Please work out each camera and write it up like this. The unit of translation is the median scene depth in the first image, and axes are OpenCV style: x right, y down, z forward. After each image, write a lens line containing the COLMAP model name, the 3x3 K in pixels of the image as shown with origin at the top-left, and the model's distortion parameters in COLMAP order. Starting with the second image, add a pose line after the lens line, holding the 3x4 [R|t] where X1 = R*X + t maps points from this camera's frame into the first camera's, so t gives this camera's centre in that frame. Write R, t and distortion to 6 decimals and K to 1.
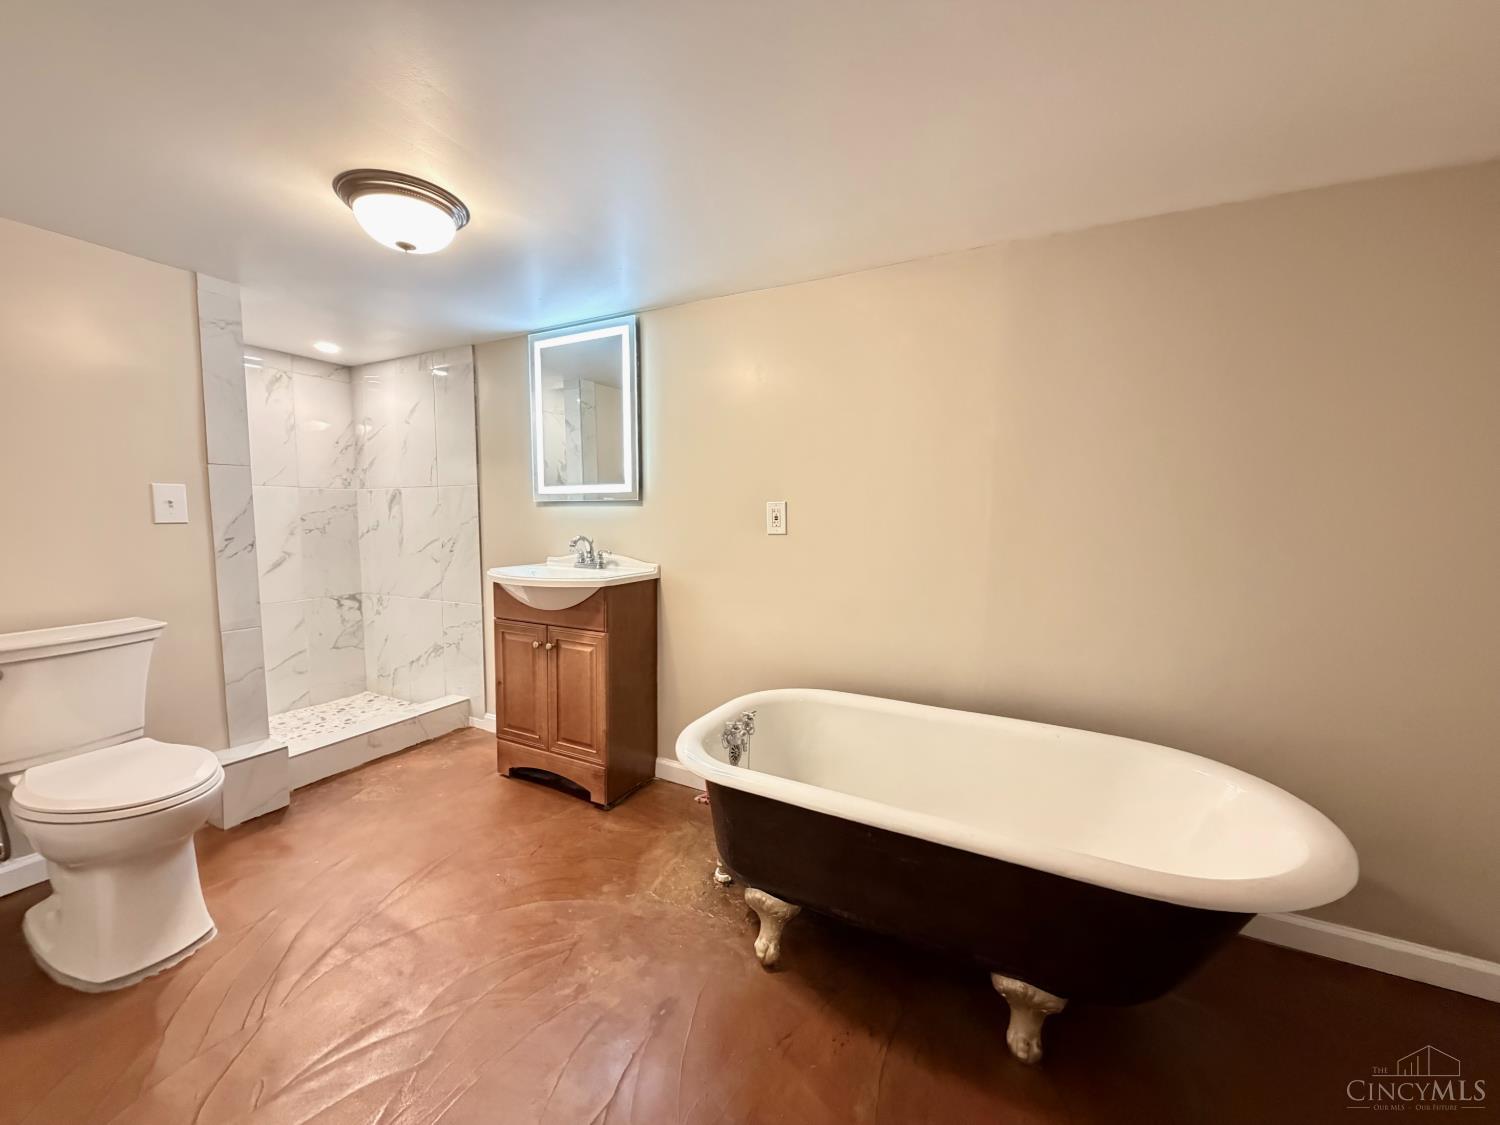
lens RADIAL K [[596.9, 0, 750.0], [0, 596.9, 562.5], [0, 0, 1]] dist [0.000629, 0.000414]
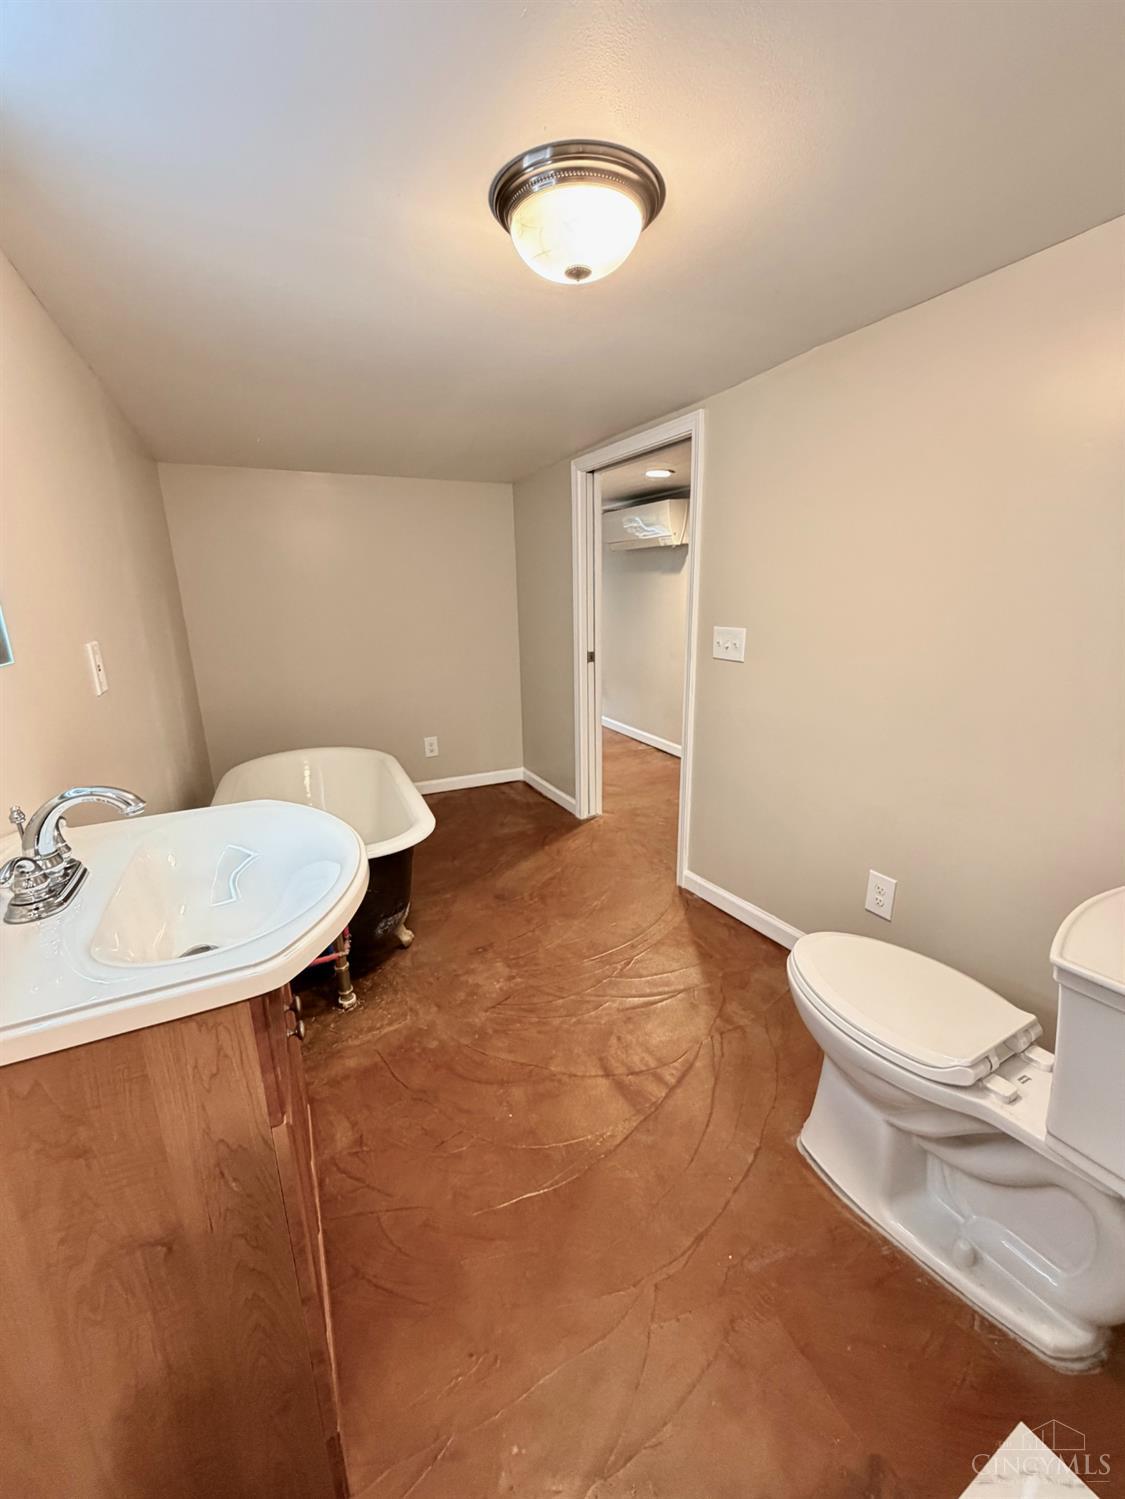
lens RADIAL K [[596.5, 0, 562.5], [0, 596.5, 749.5], [0, 0, 1]] dist [0.000629, 0.000414]
pose [[-0.798572, -0.148710, 0.583240, -1.035304], [0.067946, 0.940532, 0.332842, -0.239262], [-0.598052, 0.305427, -0.740978, 1.662911]]
